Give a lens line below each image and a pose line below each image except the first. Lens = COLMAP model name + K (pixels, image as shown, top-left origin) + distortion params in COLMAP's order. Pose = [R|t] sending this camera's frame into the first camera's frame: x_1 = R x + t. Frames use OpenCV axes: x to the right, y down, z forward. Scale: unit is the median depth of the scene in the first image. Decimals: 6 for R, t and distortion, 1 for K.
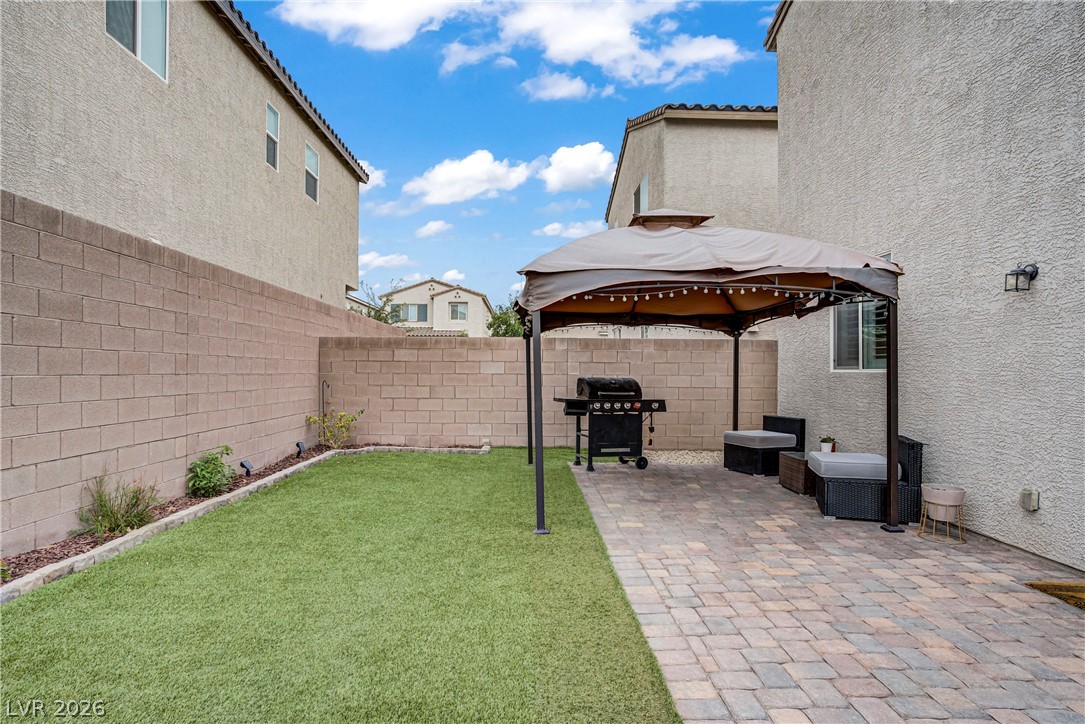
lens RADIAL K [[602.4, 0, 544.3], [0, 602.4, 372.4], [0, 0, 1]] dist [-0.050325, 0.038660]
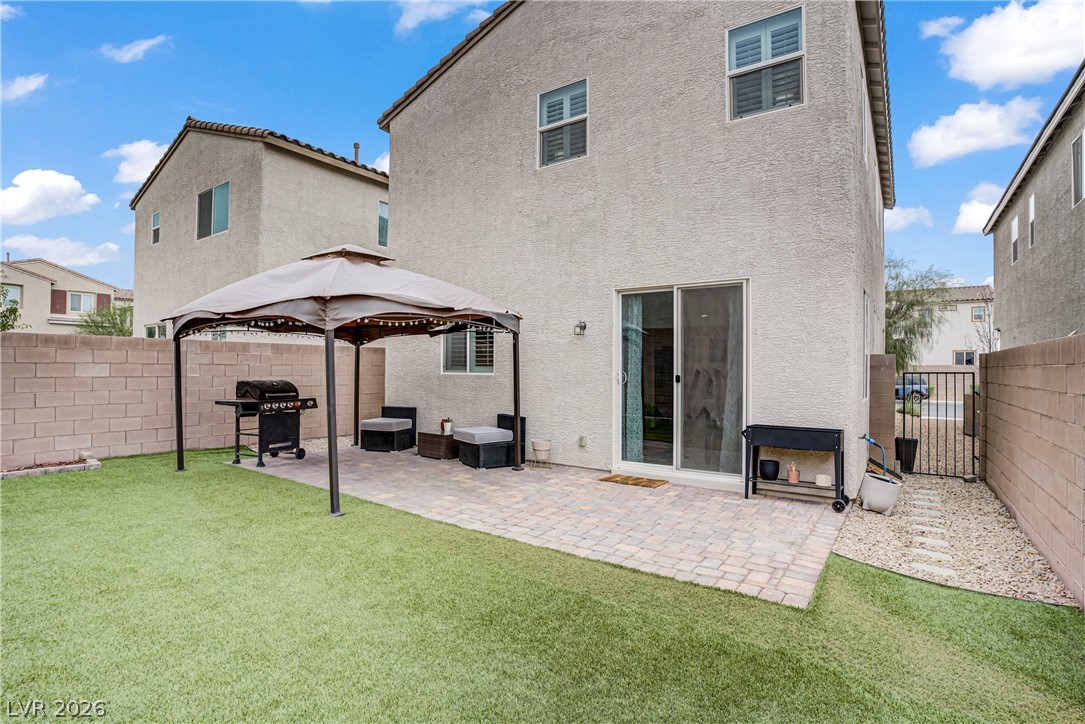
lens RADIAL K [[519.5, 0, 546.9], [0, 519.5, 363.2], [0, 0, 1]] dist [-0.039401, 0.001121]
pose [[0.595950, 0.004984, 0.803006, -0.386047], [-0.001421, 0.999986, -0.005153, -0.020935], [-0.803020, 0.001930, 0.595949, 0.035457]]
